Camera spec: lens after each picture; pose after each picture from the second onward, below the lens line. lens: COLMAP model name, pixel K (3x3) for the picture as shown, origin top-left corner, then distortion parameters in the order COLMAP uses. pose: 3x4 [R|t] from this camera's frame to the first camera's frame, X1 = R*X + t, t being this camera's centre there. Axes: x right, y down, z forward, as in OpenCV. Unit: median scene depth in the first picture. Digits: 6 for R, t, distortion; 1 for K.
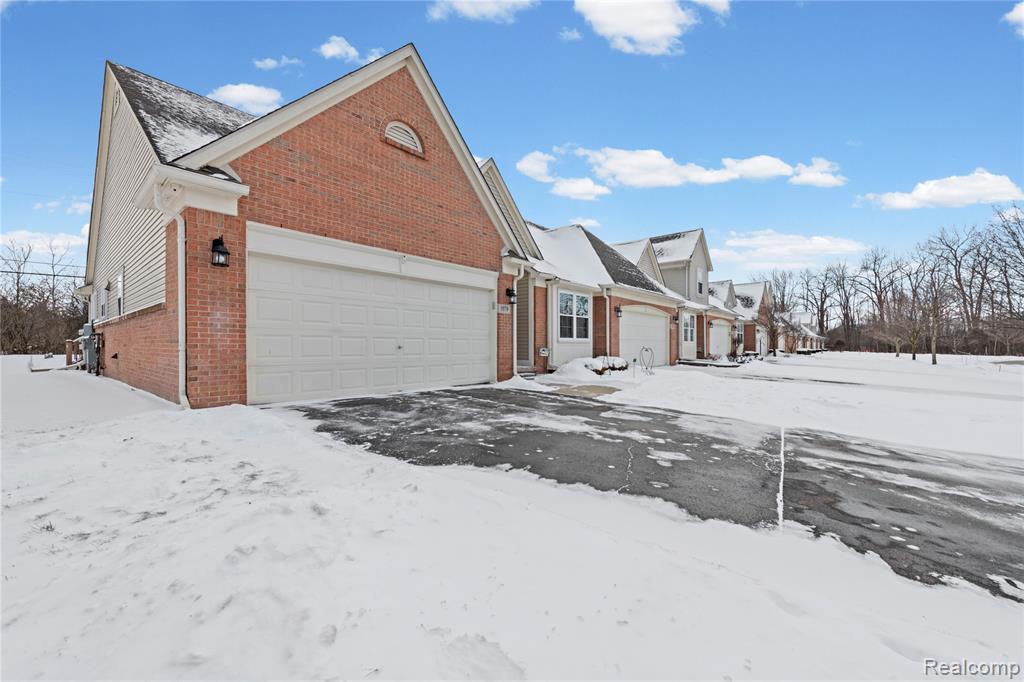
lens RADIAL K [[404.9, 0, 511.7], [0, 404.9, 343.3], [0, 0, 1]] dist [0.007771, -0.000728]
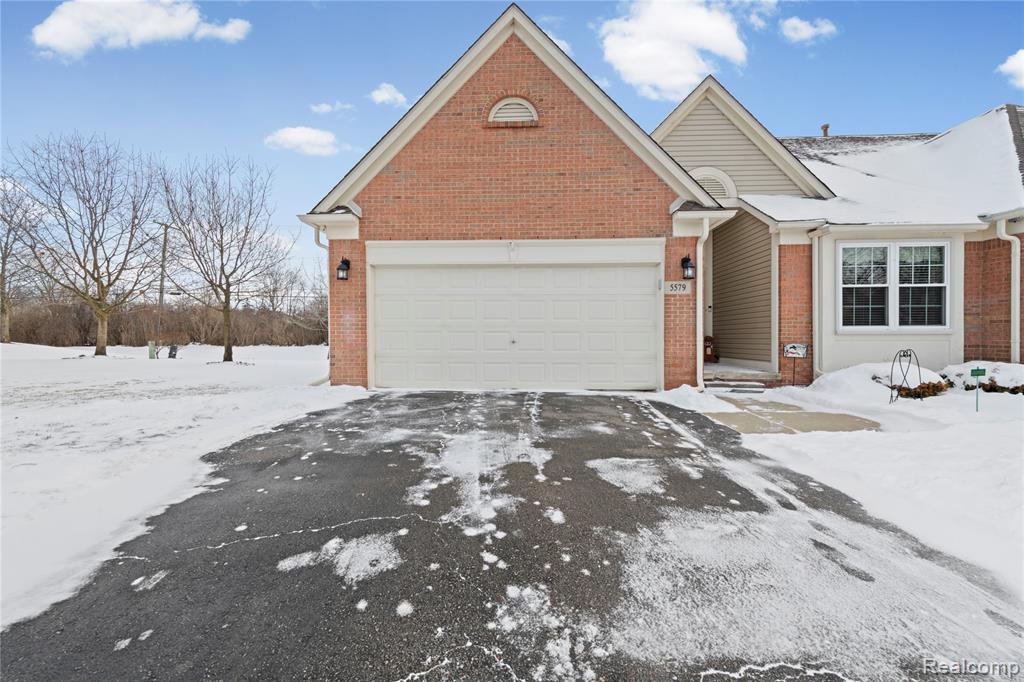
lens RADIAL K [[404.9, 0, 513.9], [0, 404.9, 344.1], [0, 0, 1]] dist [0.007771, -0.000728]
pose [[0.616337, 0.005812, -0.787461, 0.446001], [0.005405, 0.999918, 0.011611, 0.004513], [0.787464, -0.011412, 0.616255, 0.417046]]
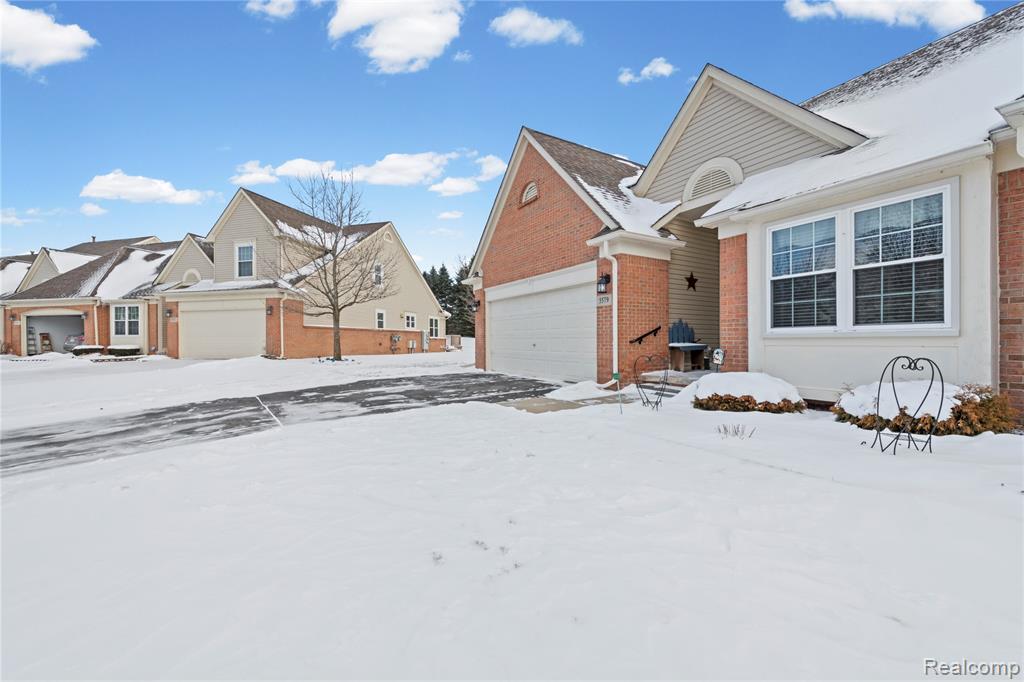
lens RADIAL K [[404.9, 0, 509.6], [0, 404.9, 345.7], [0, 0, 1]] dist [0.007771, -0.000728]
pose [[-0.330953, 0.007041, -0.943621, 1.031106], [0.005788, 0.999969, 0.005431, 0.004129], [0.943629, -0.003664, -0.330984, 1.344629]]
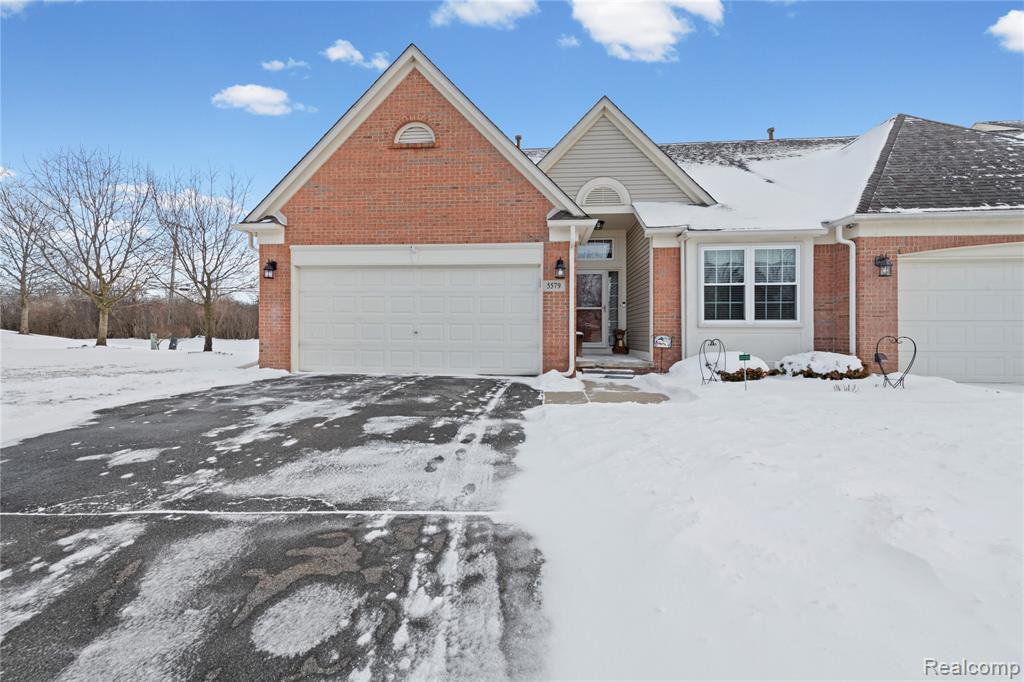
lens RADIAL K [[404.9, 0, 504.2], [0, 404.9, 335.9], [0, 0, 1]] dist [0.007771, -0.000728]
pose [[0.584337, 0.001178, -0.811511, 0.714087], [-0.000445, 0.999999, 0.001131, 0.017572], [0.811511, -0.000300, 0.584337, 0.549888]]
